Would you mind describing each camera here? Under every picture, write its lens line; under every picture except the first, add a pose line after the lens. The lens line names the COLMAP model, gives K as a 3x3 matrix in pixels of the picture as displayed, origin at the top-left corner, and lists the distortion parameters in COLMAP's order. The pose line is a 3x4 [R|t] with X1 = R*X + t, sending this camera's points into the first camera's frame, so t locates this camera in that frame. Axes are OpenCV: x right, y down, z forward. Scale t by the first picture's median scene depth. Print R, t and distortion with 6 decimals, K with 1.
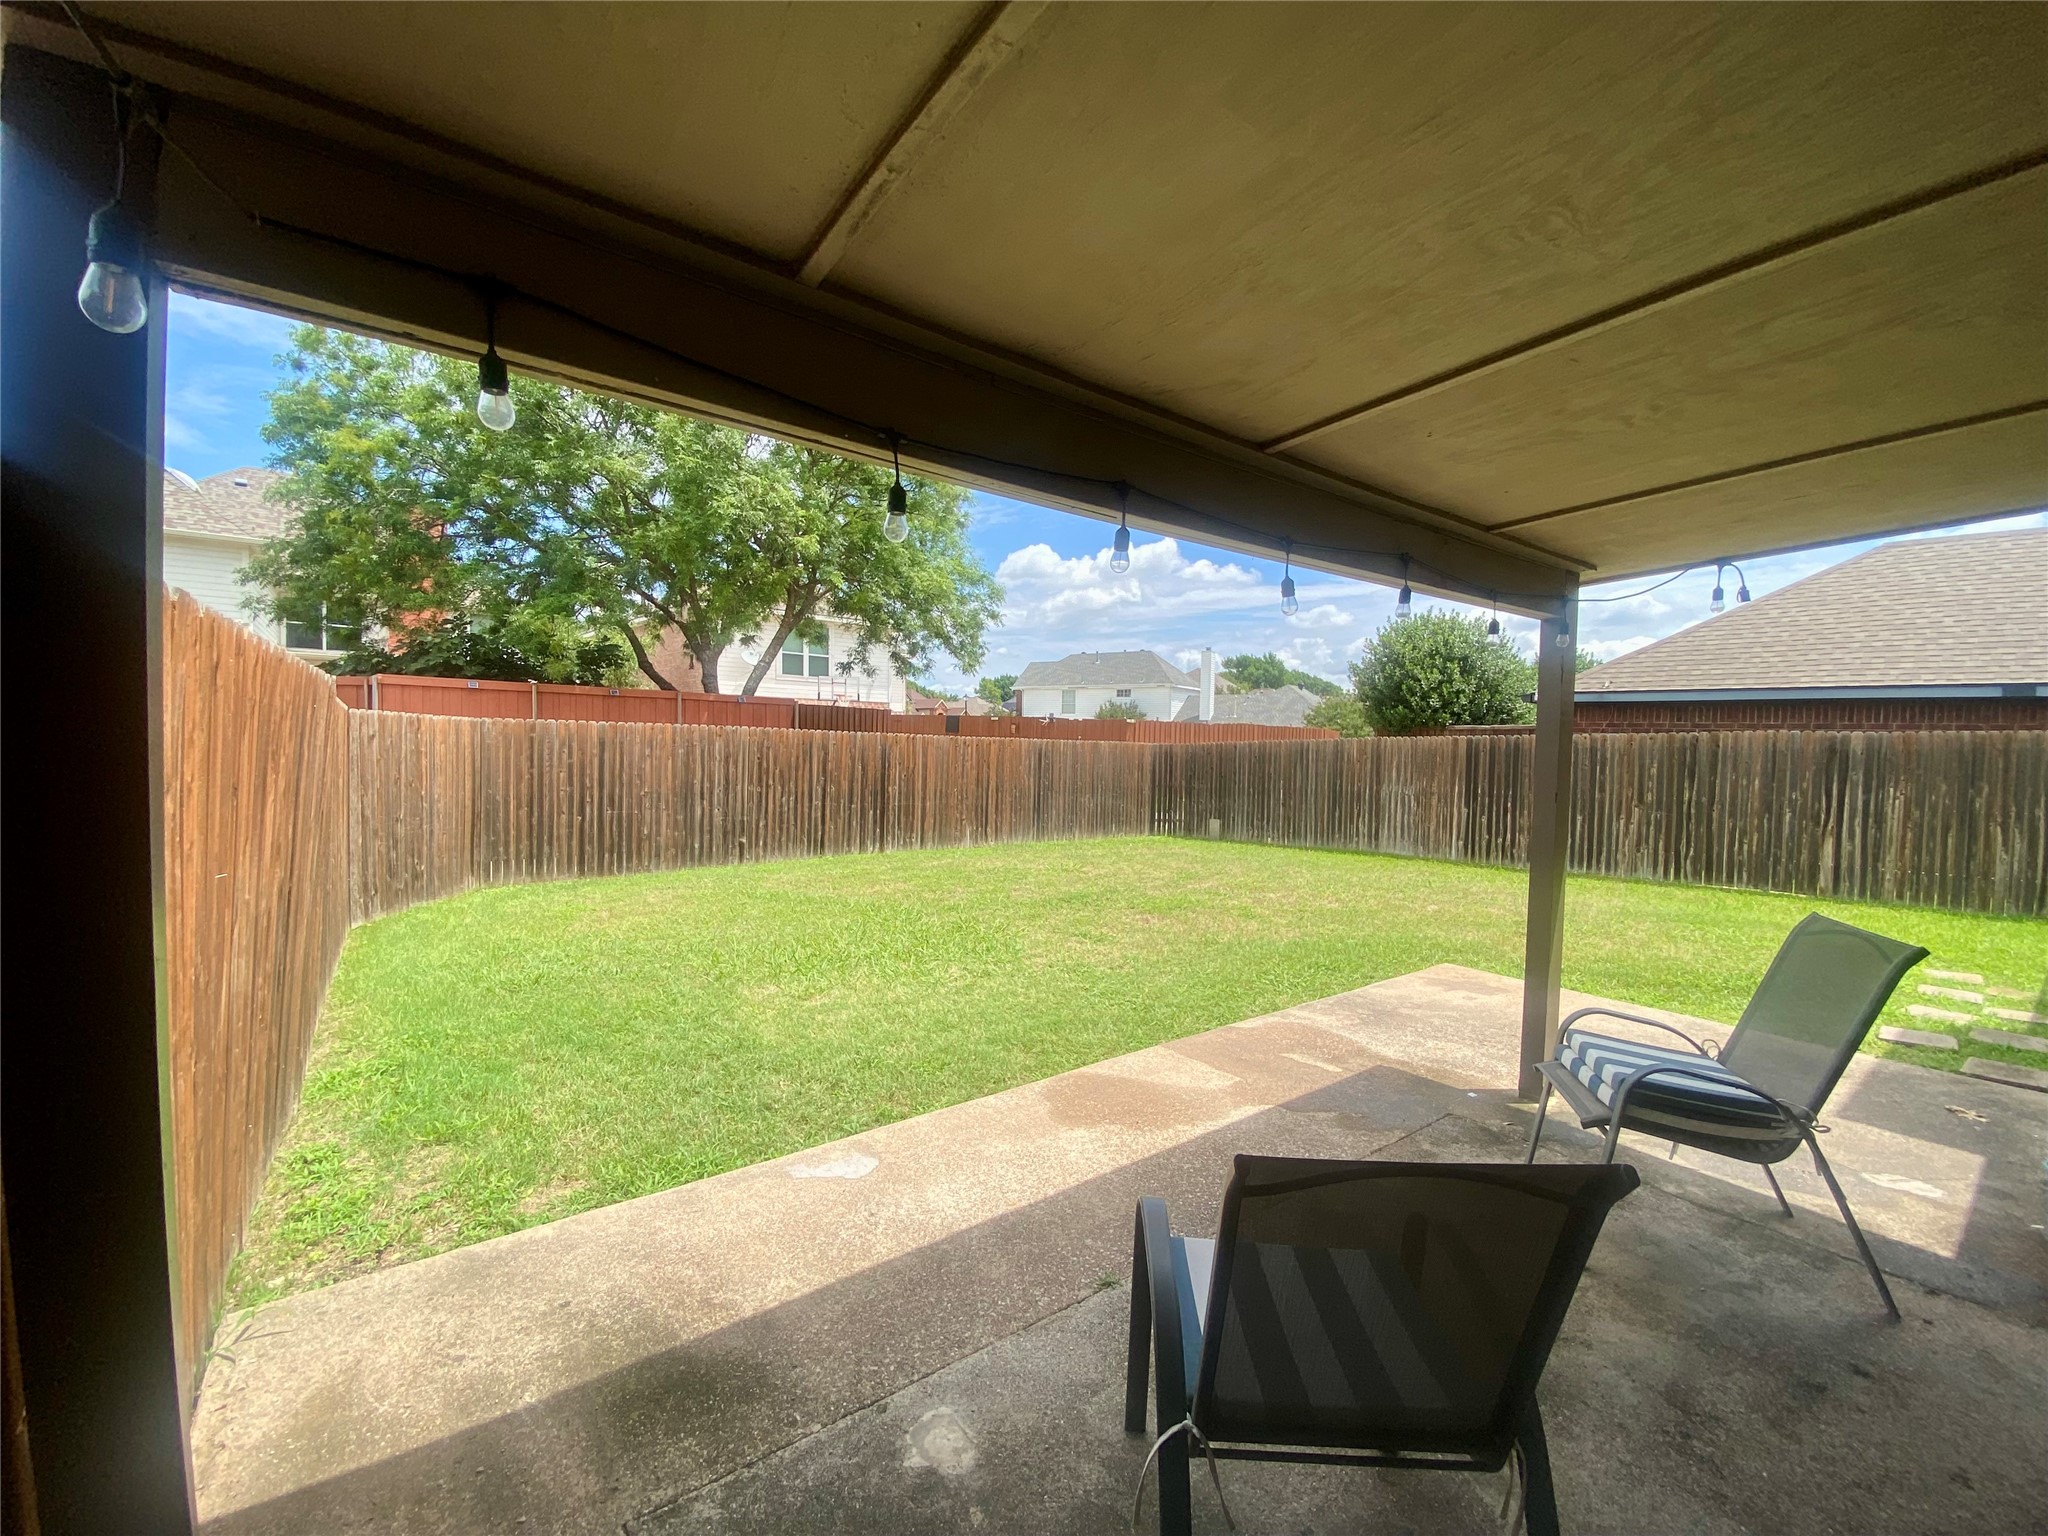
lens RADIAL K [[832.0, 0, 1028.6], [0, 832.0, 752.7], [0, 0, 1]] dist [-0.012365, -0.004000]
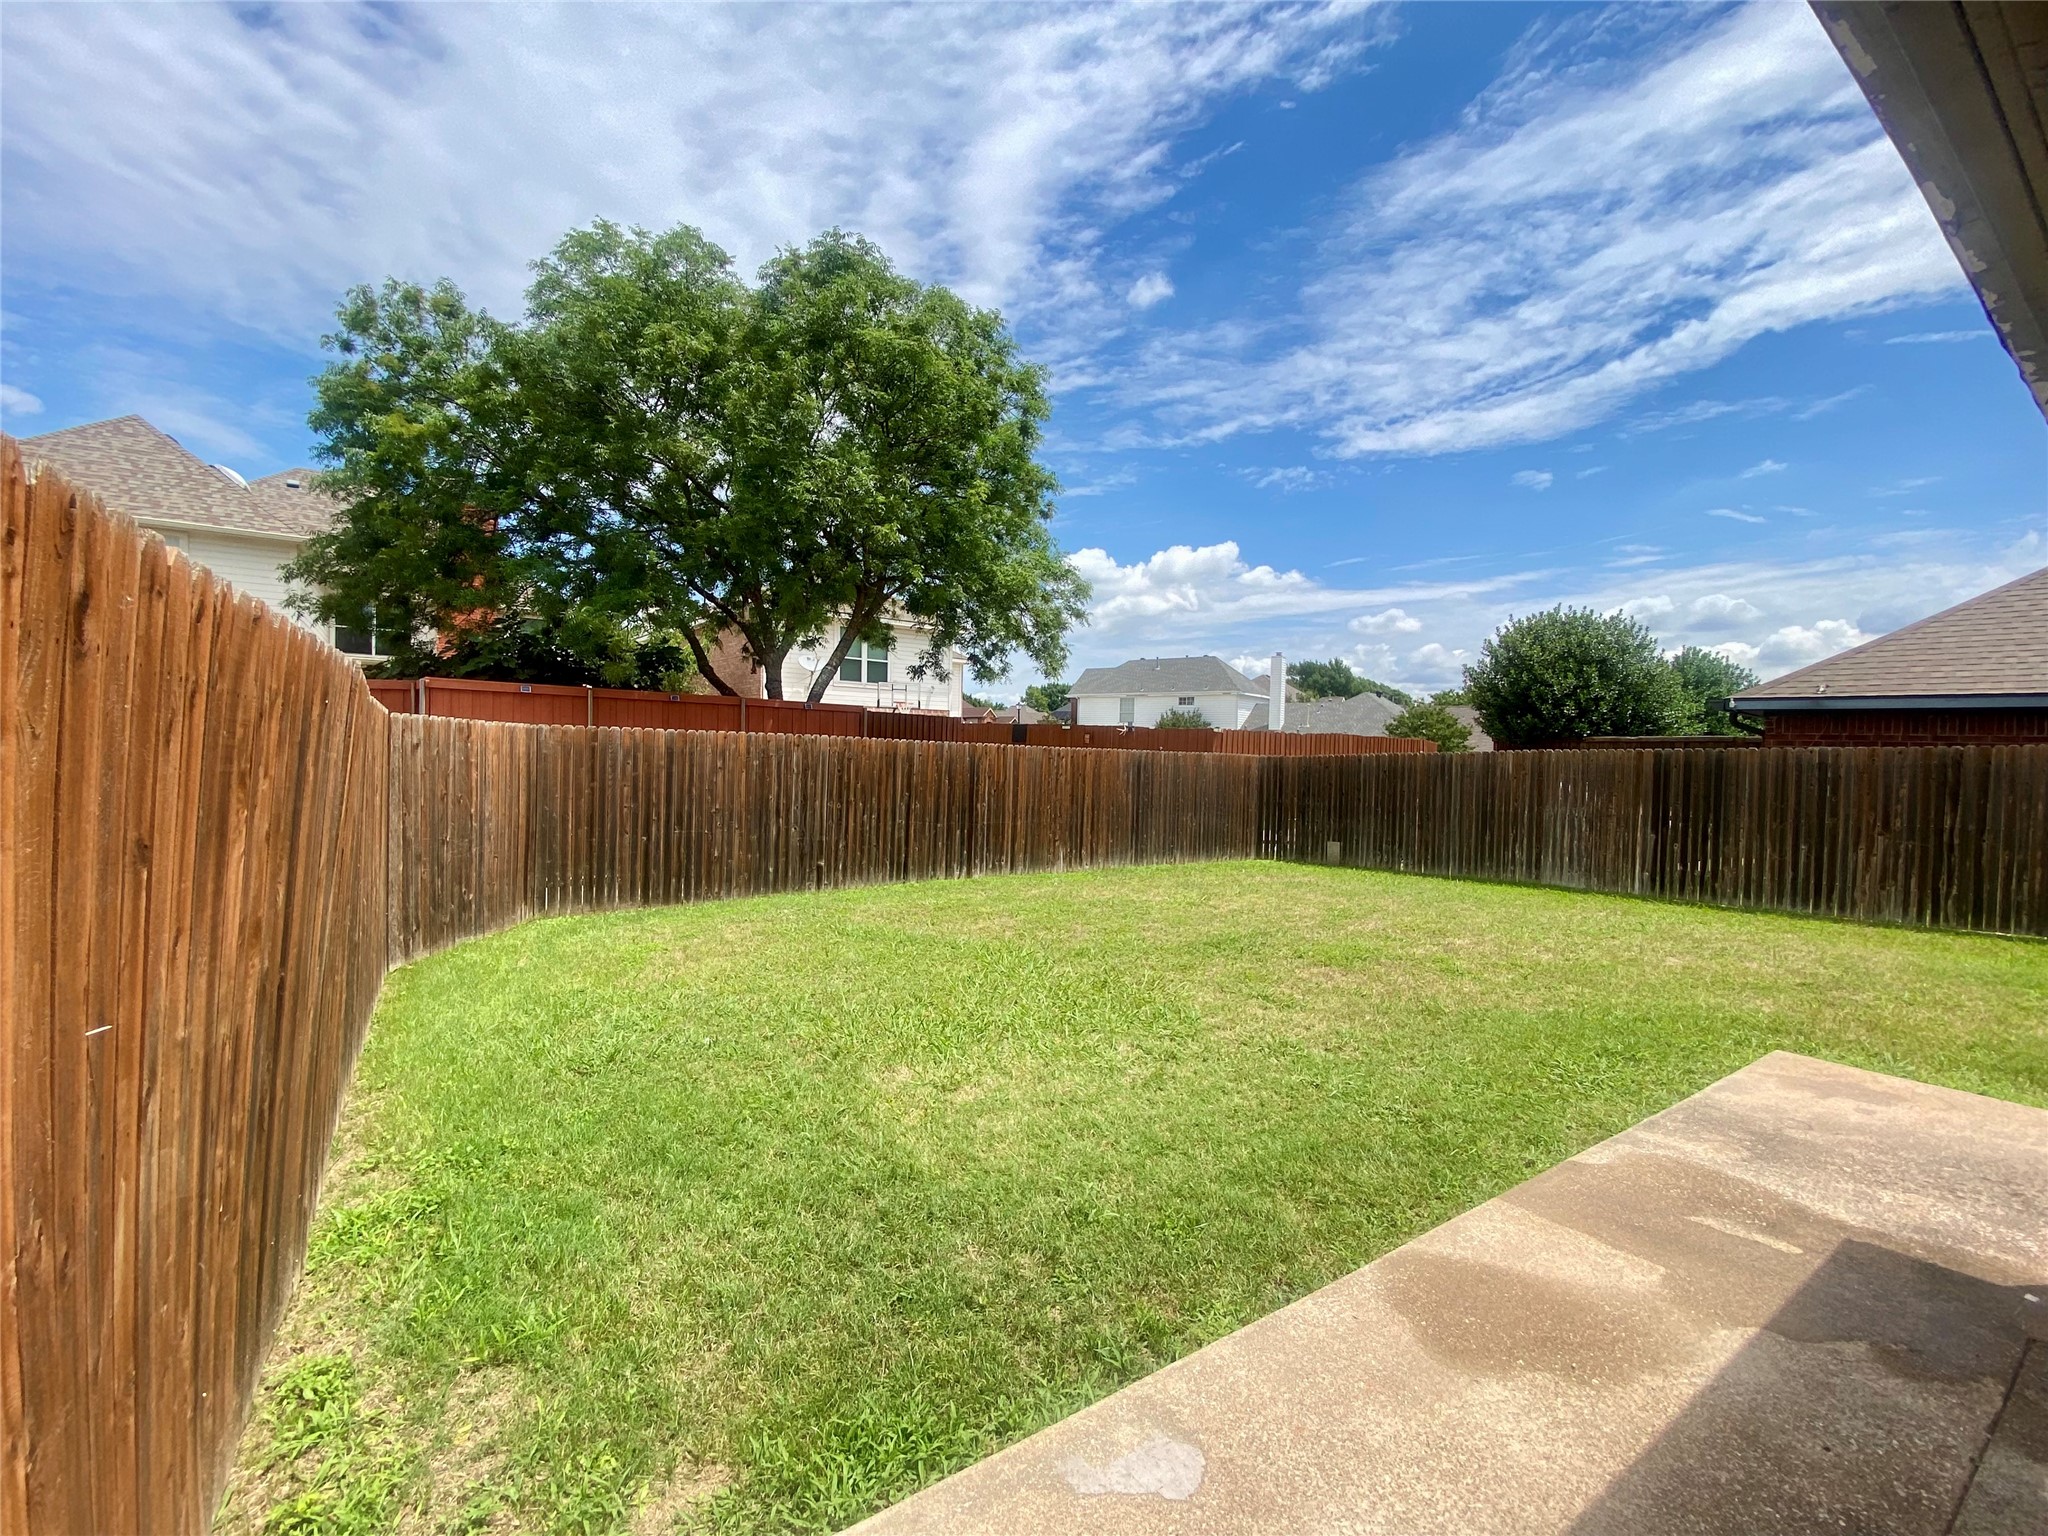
lens RADIAL K [[854.9, 0, 1020.4], [0, 854.9, 750.2], [0, 0, 1]] dist [0.000799, -0.011397]
pose [[0.998174, 0.003750, -0.060291, -0.076468], [-0.004677, 0.999873, -0.015244, -0.002759], [0.060226, 0.015498, 0.998064, 0.100489]]
